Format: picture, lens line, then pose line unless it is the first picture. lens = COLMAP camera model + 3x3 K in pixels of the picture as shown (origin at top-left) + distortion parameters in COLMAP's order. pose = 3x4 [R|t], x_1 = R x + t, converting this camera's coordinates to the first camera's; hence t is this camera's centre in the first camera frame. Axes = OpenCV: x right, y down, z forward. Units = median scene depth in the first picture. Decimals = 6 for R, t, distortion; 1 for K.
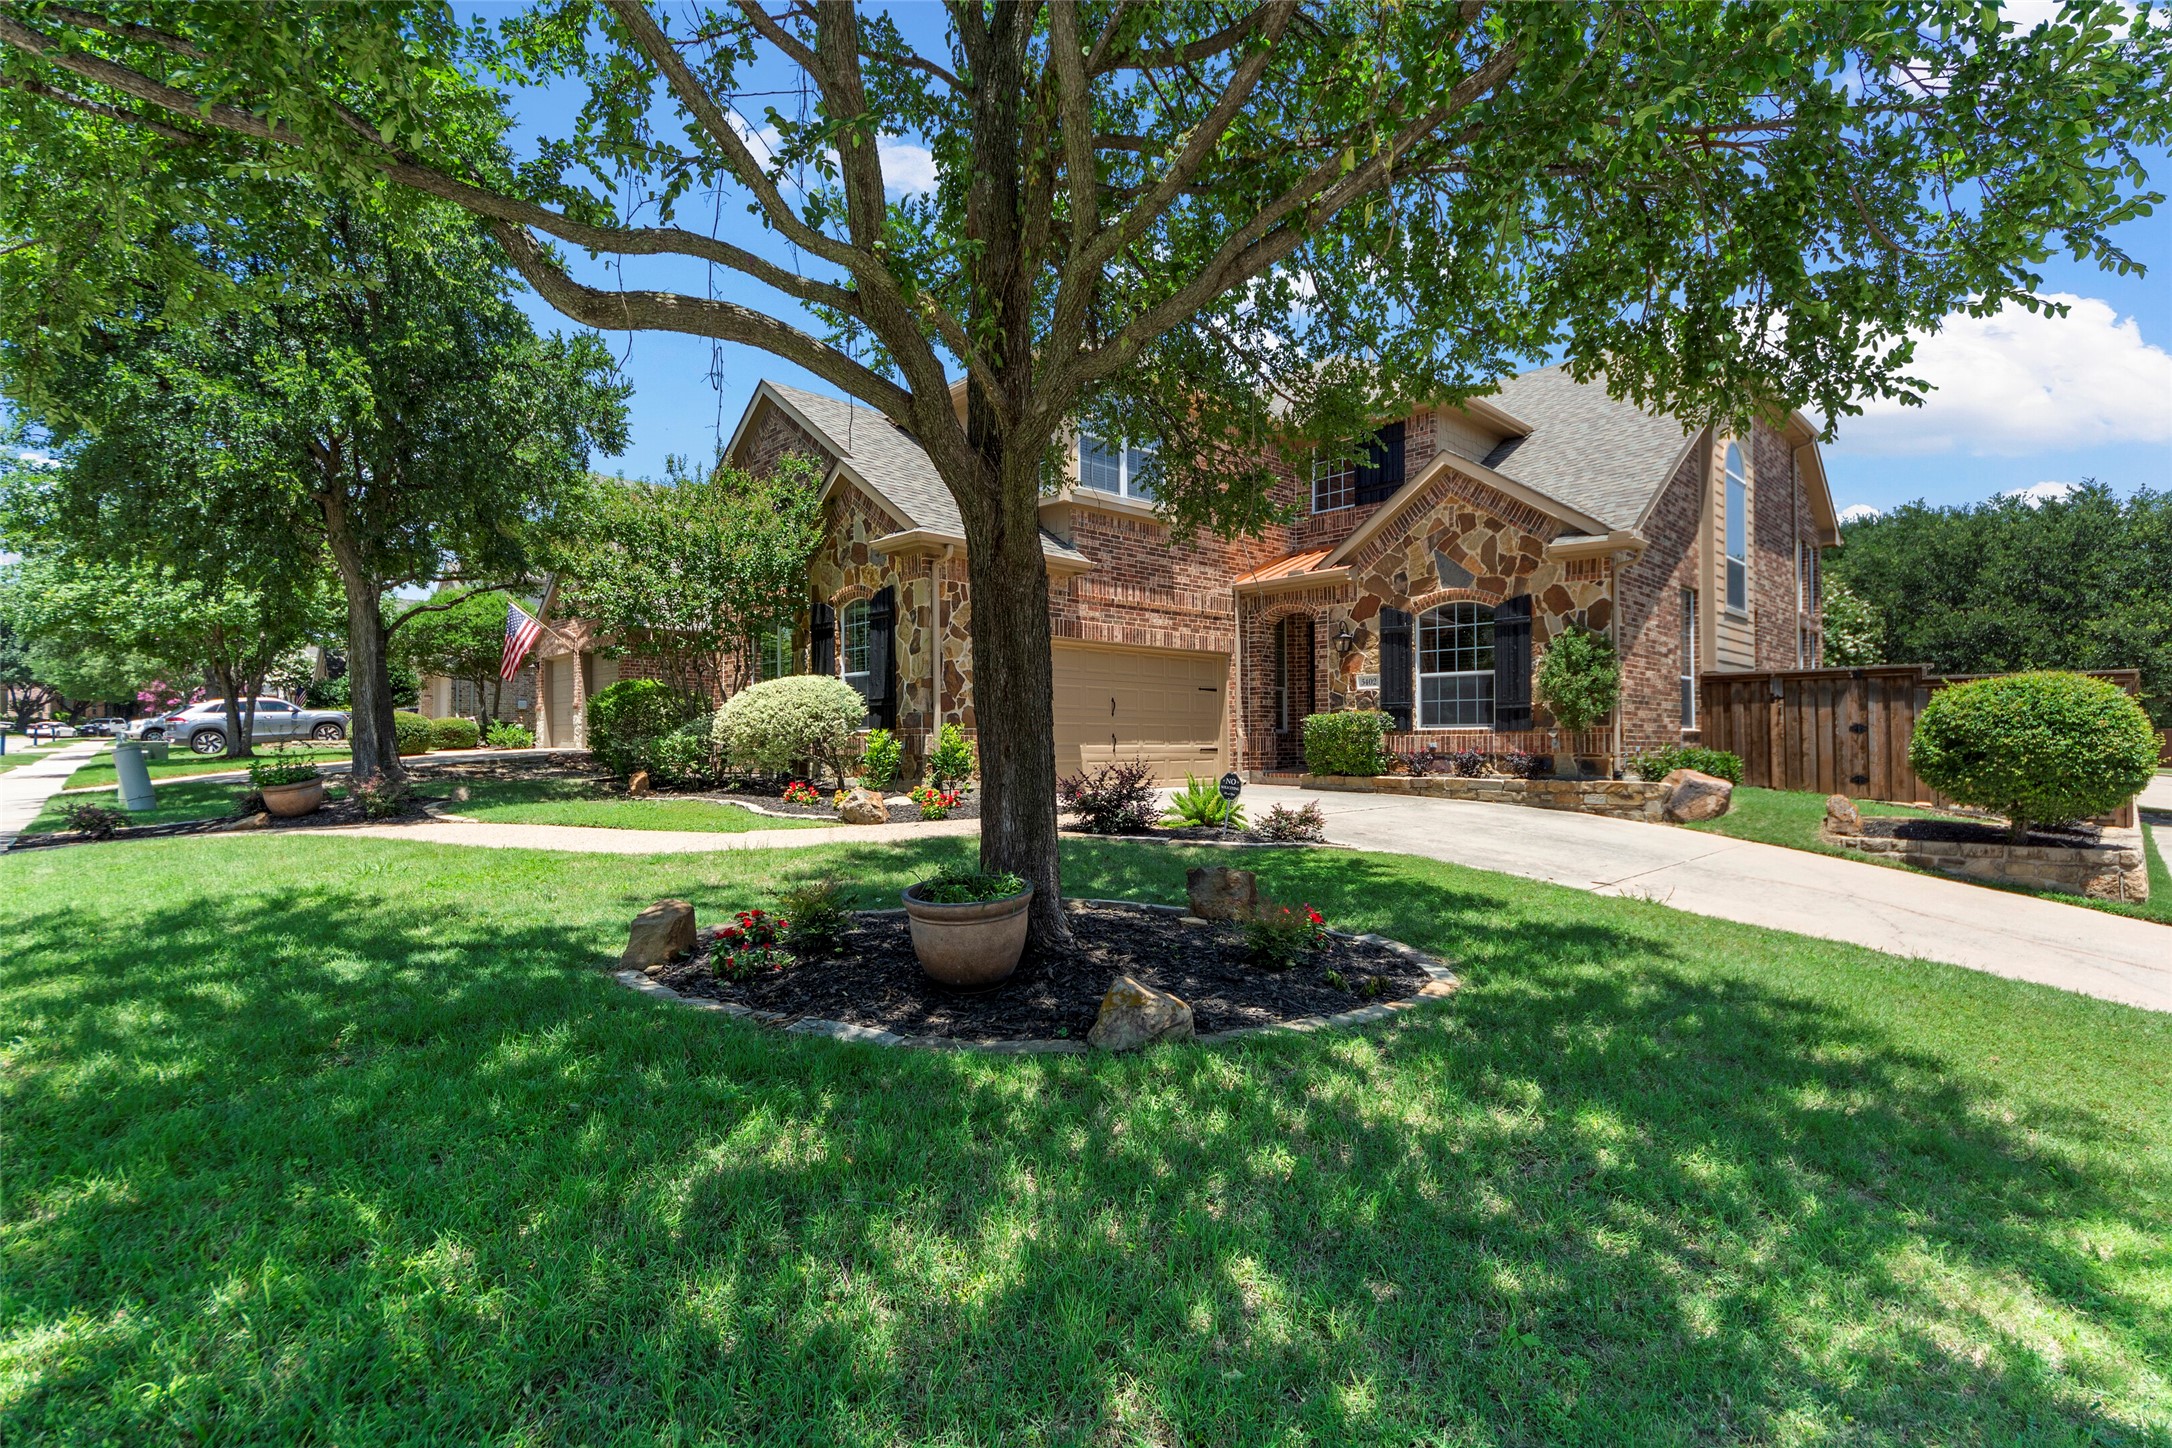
lens RADIAL K [[939.1, 0, 1085.9], [0, 939.1, 721.1], [0, 0, 1]] dist [0.000542, 0.000009]
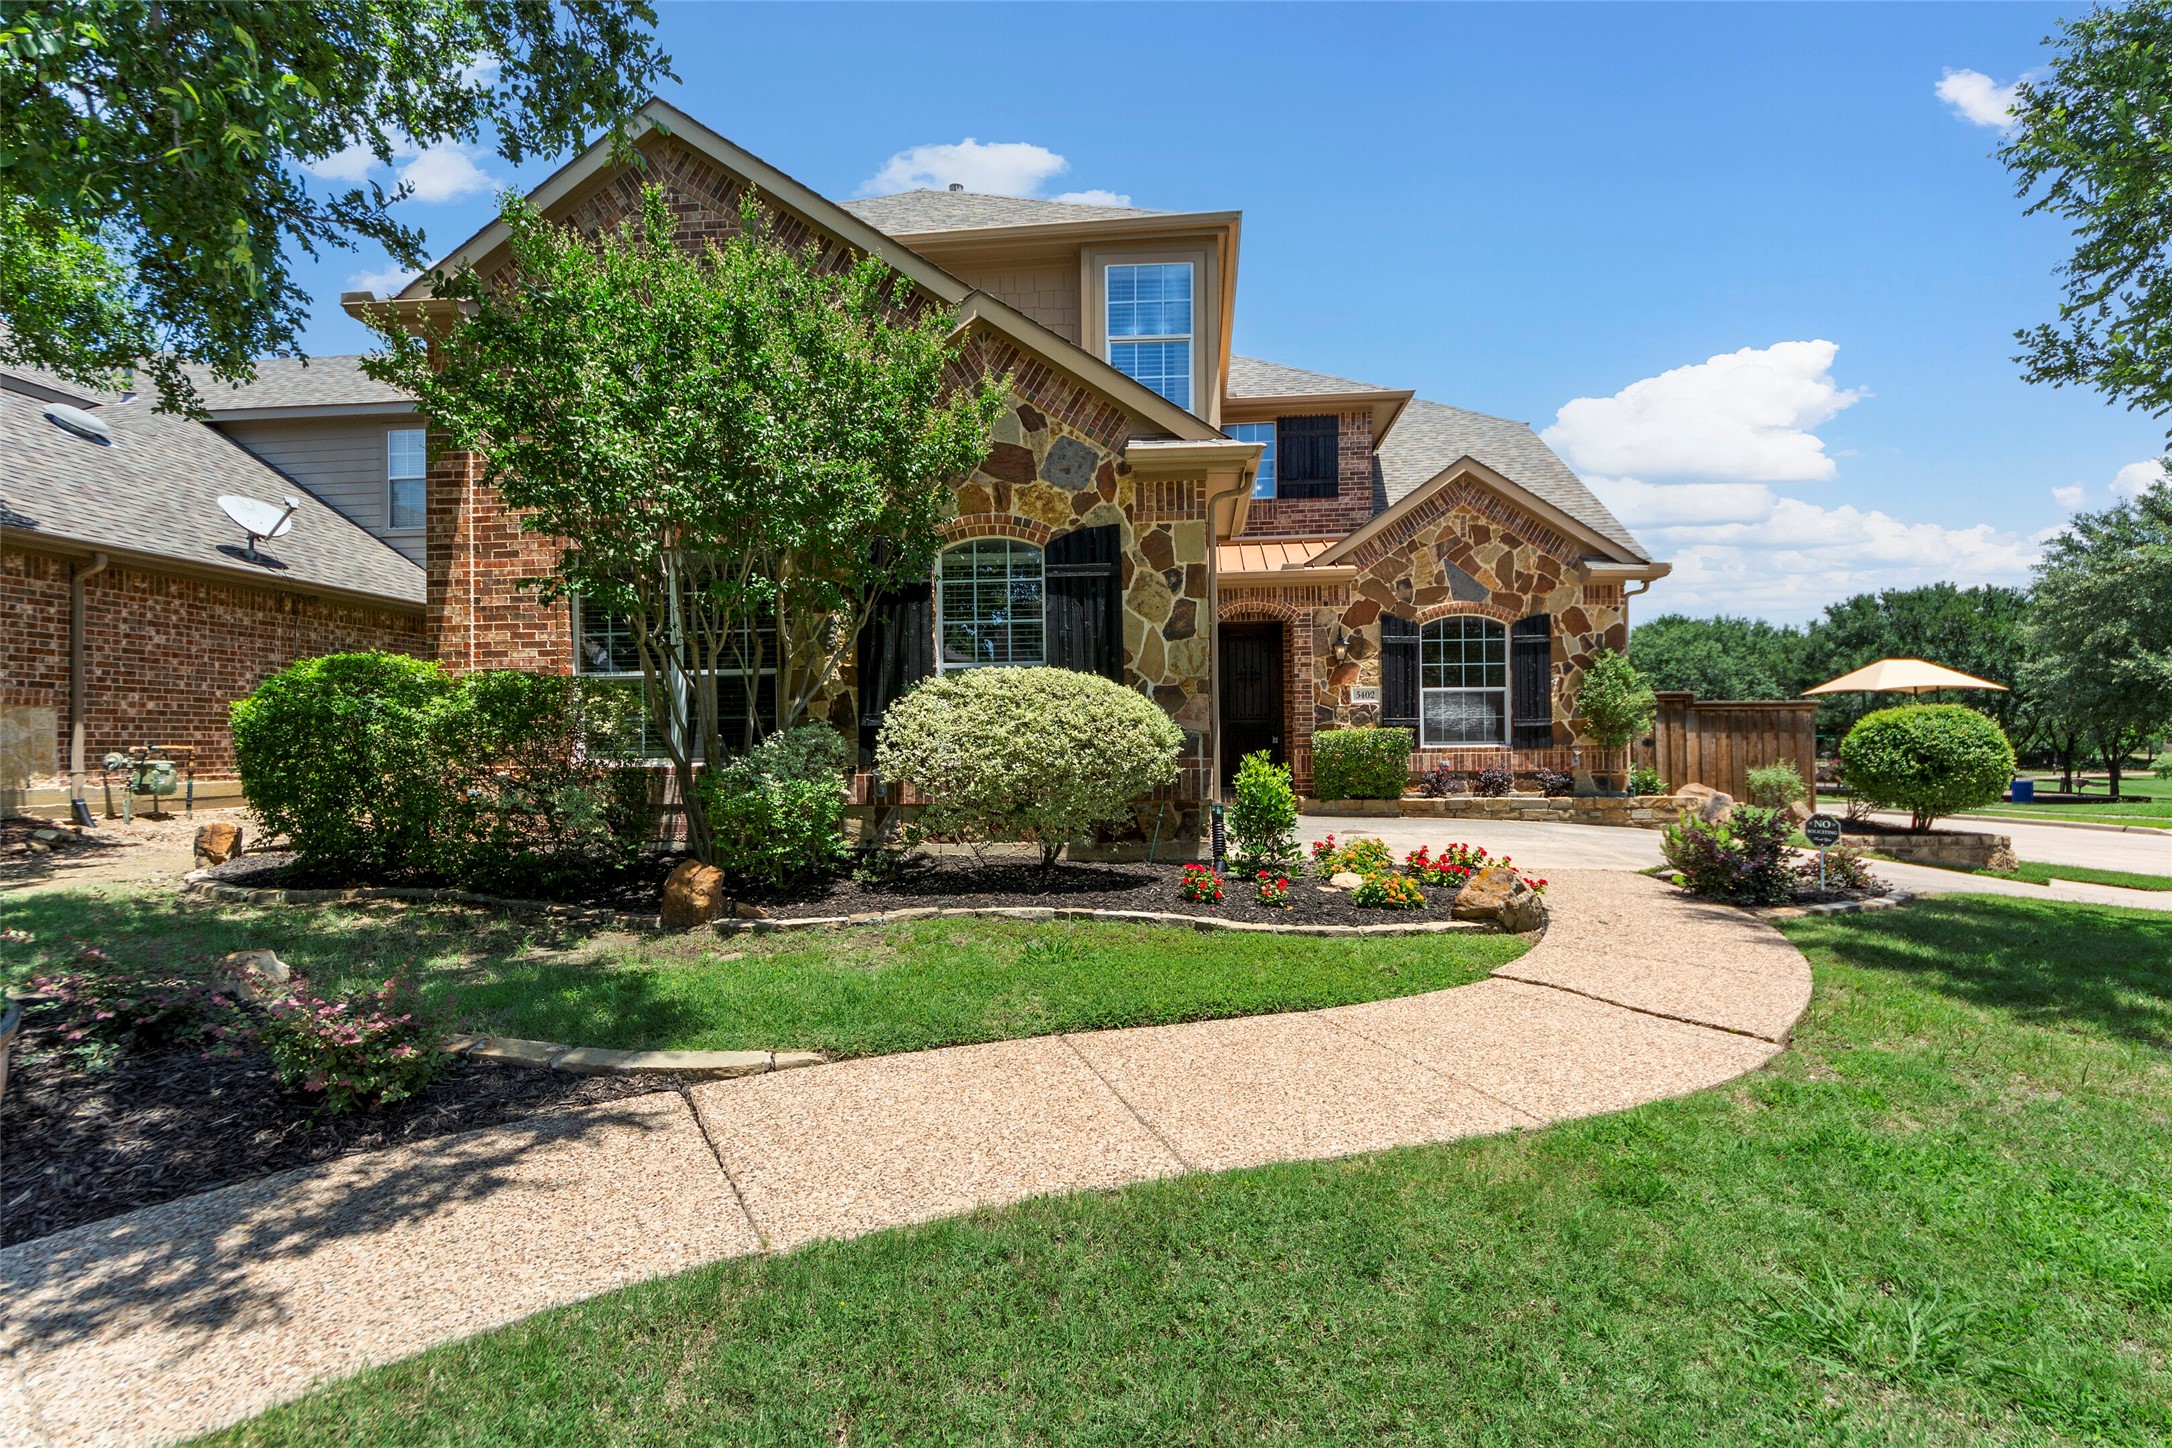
lens RADIAL K [[1000.2, 0, 1084.4], [0, 1000.2, 730.0], [0, 0, 1]] dist [-0.000545, 0.000005]
pose [[0.785668, 0.001919, 0.618645, -0.560720], [-0.003807, 0.999991, 0.001732, -0.009227], [-0.618636, -0.003715, 0.785669, 0.440407]]
